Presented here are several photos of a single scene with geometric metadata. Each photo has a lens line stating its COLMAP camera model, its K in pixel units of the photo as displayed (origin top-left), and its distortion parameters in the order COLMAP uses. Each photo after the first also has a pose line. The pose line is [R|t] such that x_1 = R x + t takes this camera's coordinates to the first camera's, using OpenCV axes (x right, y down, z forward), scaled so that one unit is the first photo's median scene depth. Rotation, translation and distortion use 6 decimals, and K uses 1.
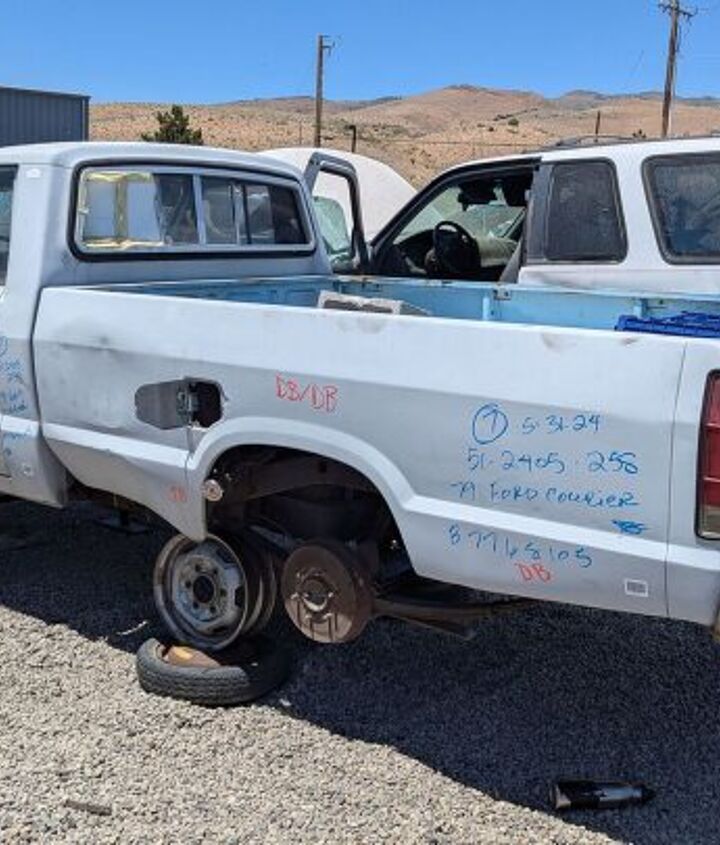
lens RADIAL K [[1068.7, 0, 365.0], [0, 1068.7, 425.9], [0, 0, 1]] dist [0.039329, 0.000000]
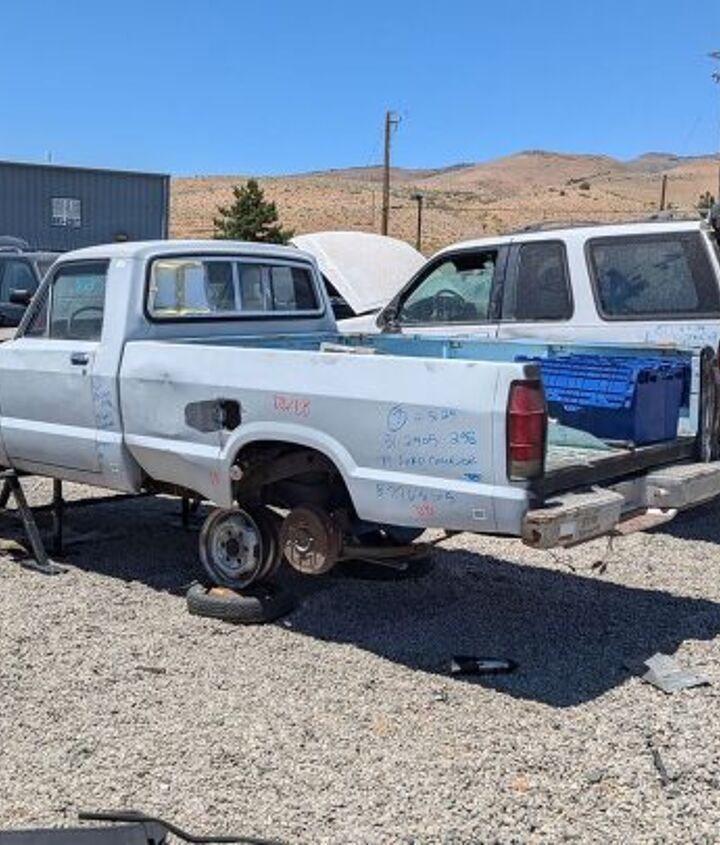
lens RADIAL K [[1068.7, 0, 367.4], [0, 1068.7, 420.7], [0, 0, 1]] dist [0.039329, 0.000000]
pose [[0.997691, -0.006783, -0.067577, 0.123606], [0.002477, 0.997973, -0.063592, 0.071027], [0.067872, 0.063278, 0.995685, -0.417399]]
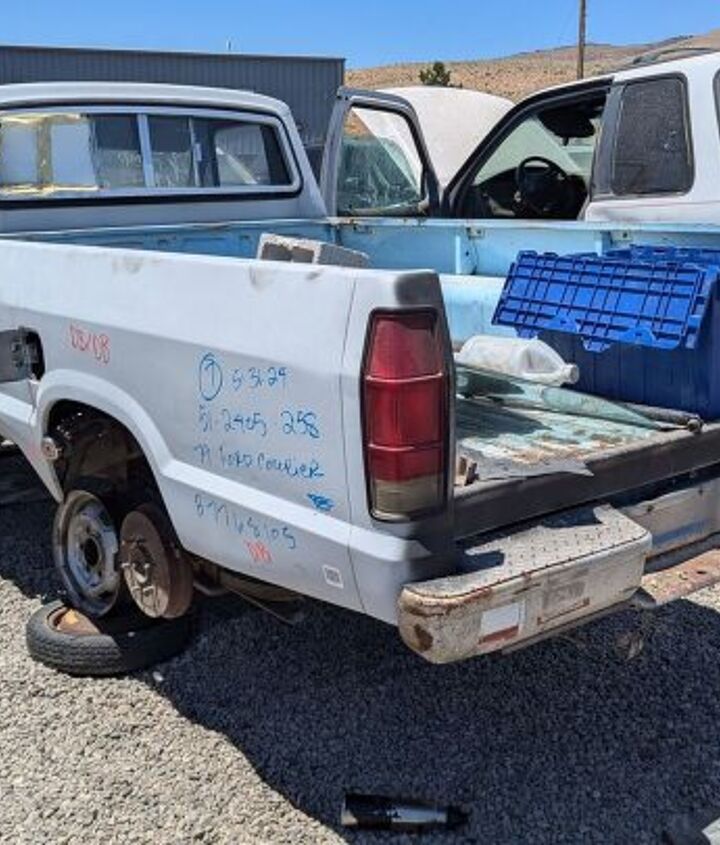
lens RADIAL K [[1068.7, 0, 376.9], [0, 1068.7, 416.0], [0, 0, 1]] dist [0.039329, 0.000000]
pose [[0.969805, 0.011856, -0.243595, 0.308898], [-0.004300, 0.999494, 0.031526, 0.001173], [0.243845, -0.029527, 0.969365, 0.138699]]
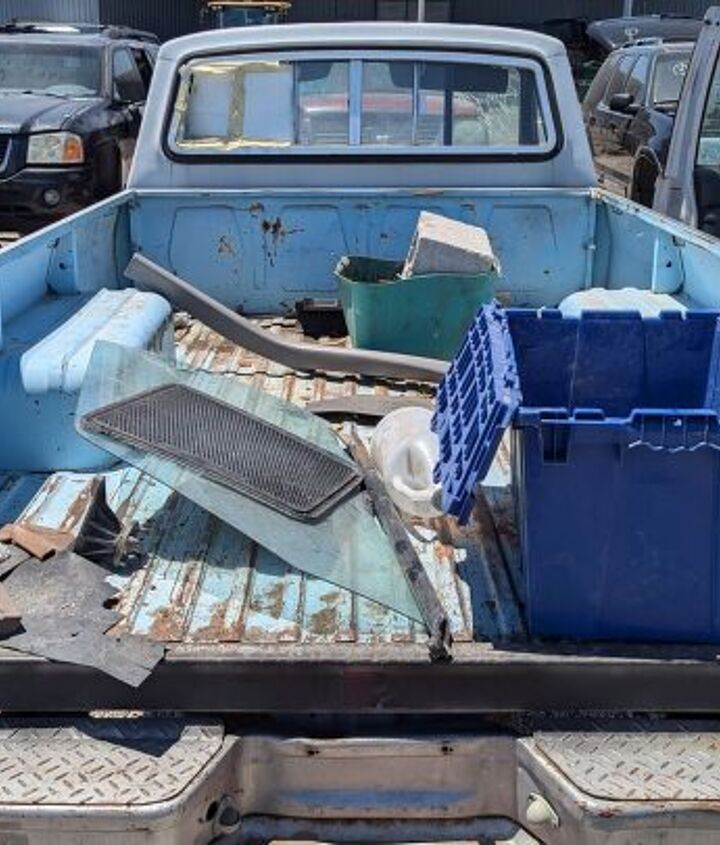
lens RADIAL K [[1068.7, 0, 355.4], [0, 1068.7, 419.9], [0, 0, 1]] dist [0.039329, 0.000000]
pose [[0.605563, 0.223155, -0.763869, 0.601115], [-0.136605, 0.974780, 0.176476, -0.120790], [0.783985, -0.002519, 0.620774, 0.536799]]
